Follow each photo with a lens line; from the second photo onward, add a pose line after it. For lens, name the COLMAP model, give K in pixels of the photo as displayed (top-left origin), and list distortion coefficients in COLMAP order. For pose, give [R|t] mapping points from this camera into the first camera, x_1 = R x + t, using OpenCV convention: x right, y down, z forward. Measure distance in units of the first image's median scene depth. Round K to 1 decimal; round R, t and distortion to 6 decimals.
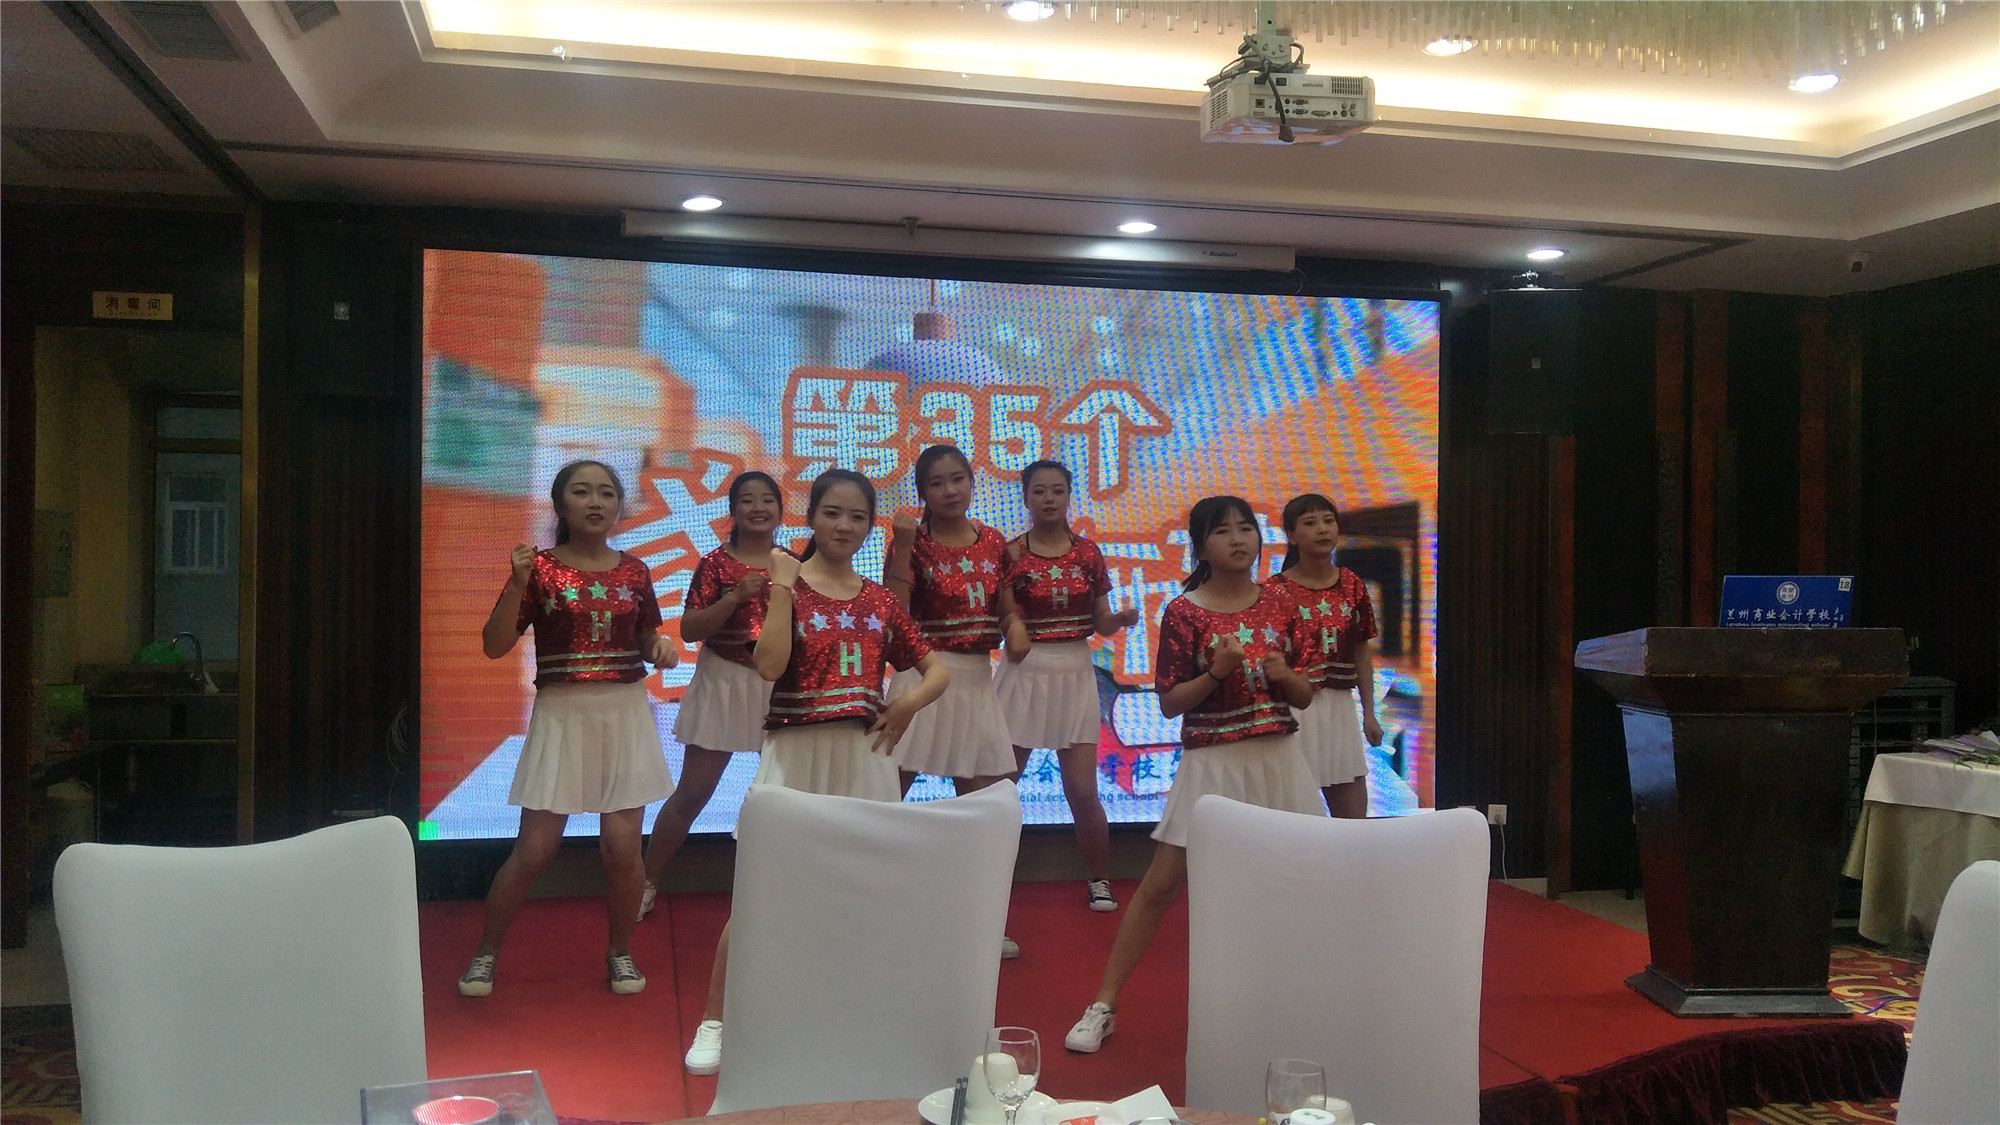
lens RADIAL K [[1658.3, 0, 990.9], [0, 1658.3, 588.4], [0, 0, 1]] dist [0.058807, -0.155422]
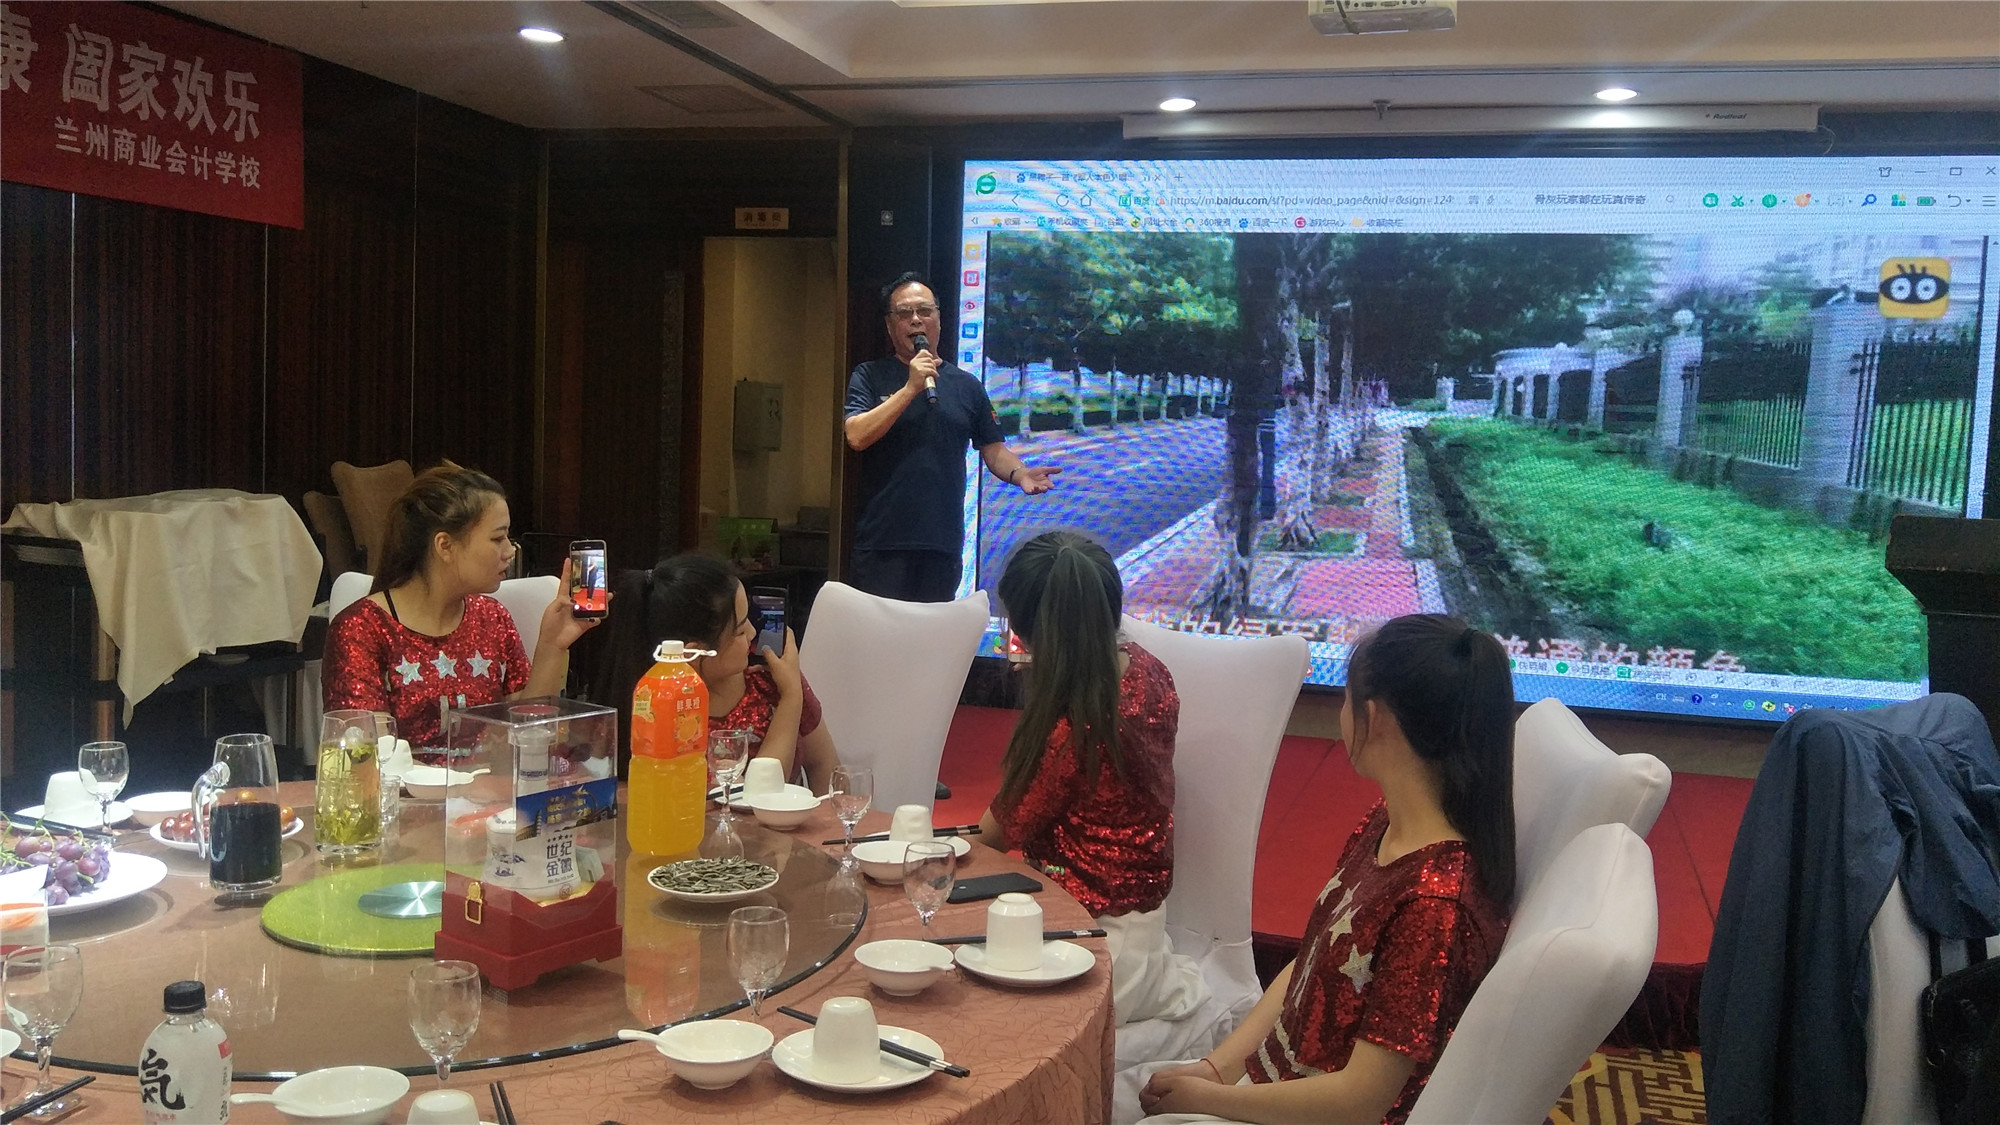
lens RADIAL K [[1658.3, 0, 1002.8], [0, 1658.3, 578.5], [0, 0, 1]] dist [0.058807, -0.155422]
pose [[0.874008, 0.066118, -0.481392, 0.266203], [-0.035633, 0.996753, 0.072206, 0.005655], [0.484603, -0.045956, 0.873526, -0.031438]]
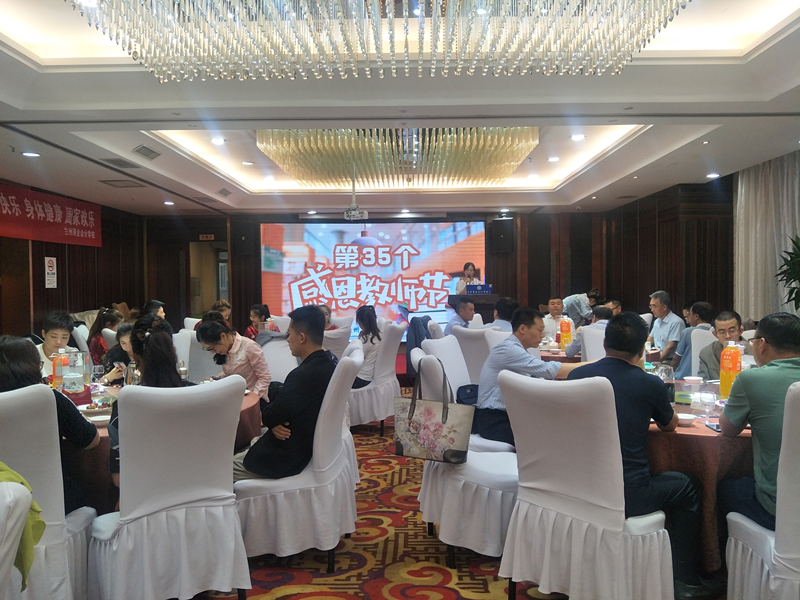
lens RADIAL K [[666.6, 0, 395.6], [0, 666.6, 315.7], [0, 0, 1]] dist [0.048799, -0.143904]
pose [[0.970839, -0.009141, -0.239556, 0.511294], [0.017163, 0.999359, 0.031422, 0.014064], [0.239115, -0.034617, 0.970374, -0.822908]]
